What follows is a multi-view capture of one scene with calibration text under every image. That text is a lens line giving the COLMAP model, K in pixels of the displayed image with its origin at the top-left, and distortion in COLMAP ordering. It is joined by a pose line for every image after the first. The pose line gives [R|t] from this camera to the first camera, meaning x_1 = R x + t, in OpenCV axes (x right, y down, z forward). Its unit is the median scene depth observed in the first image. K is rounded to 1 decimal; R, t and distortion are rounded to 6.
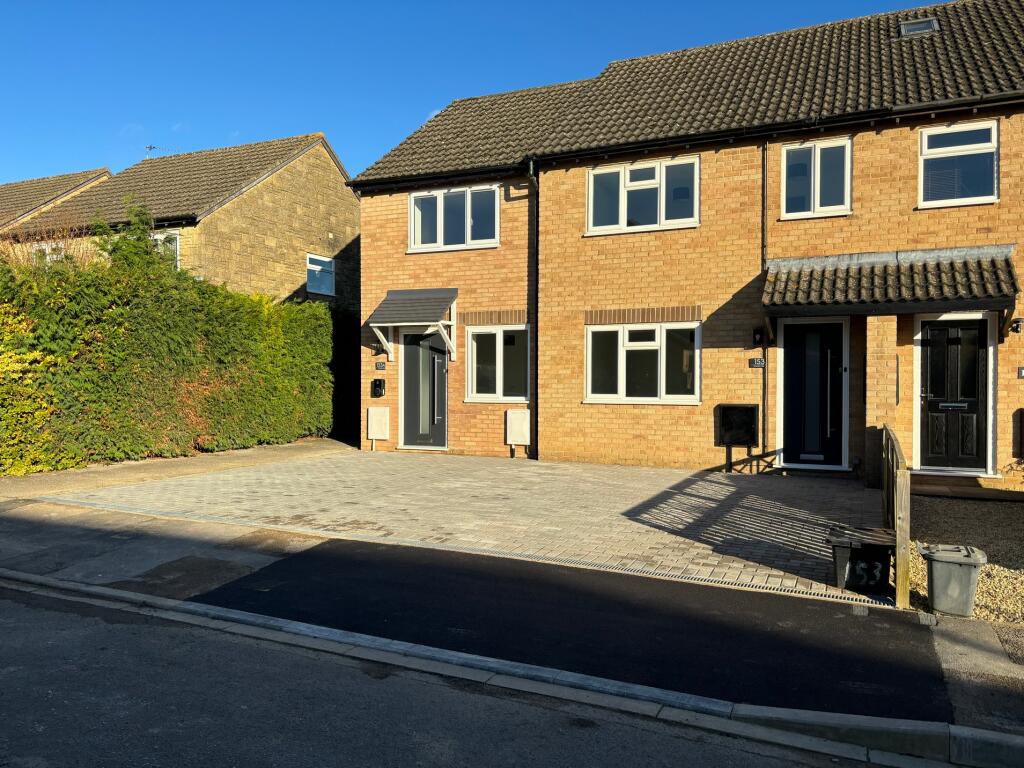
lens RADIAL K [[810.5, 0, 514.9], [0, 810.5, 372.2], [0, 0, 1]] dist [0.051315, -0.102907]
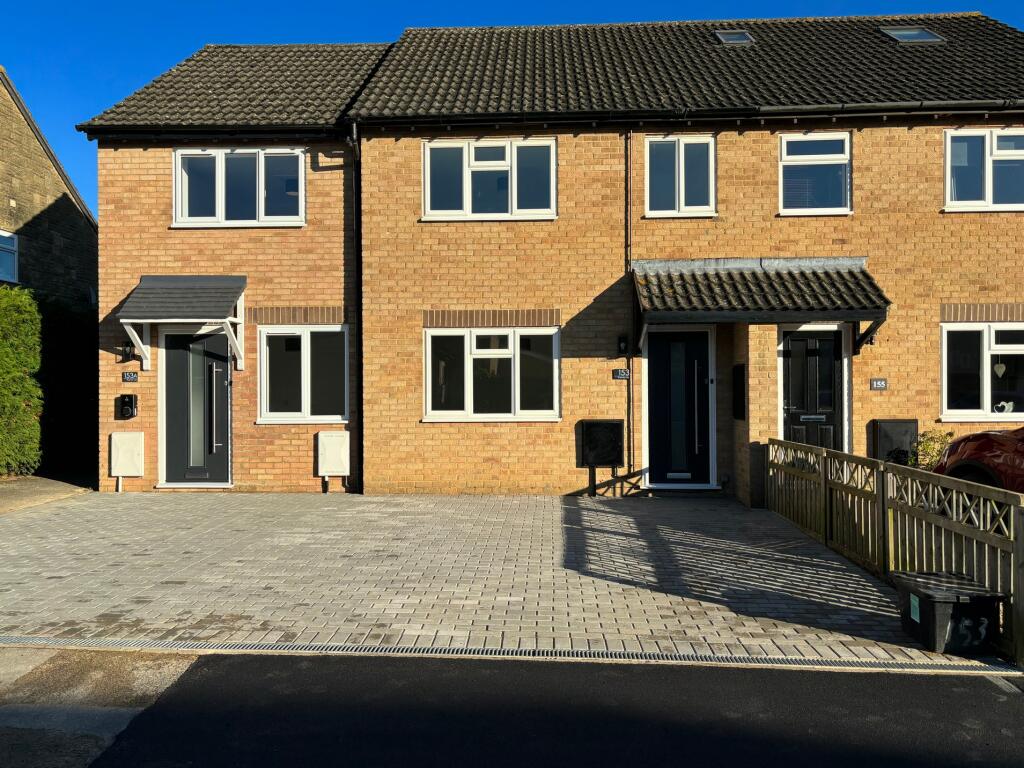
lens RADIAL K [[810.5, 0, 514.9], [0, 810.5, 372.2], [0, 0, 1]] dist [0.051315, -0.102907]
pose [[0.920013, 0.001572, 0.391885, -0.153443], [0.002205, 0.999955, -0.009187, -0.004890], [-0.391882, 0.009316, 0.919968, 0.203236]]
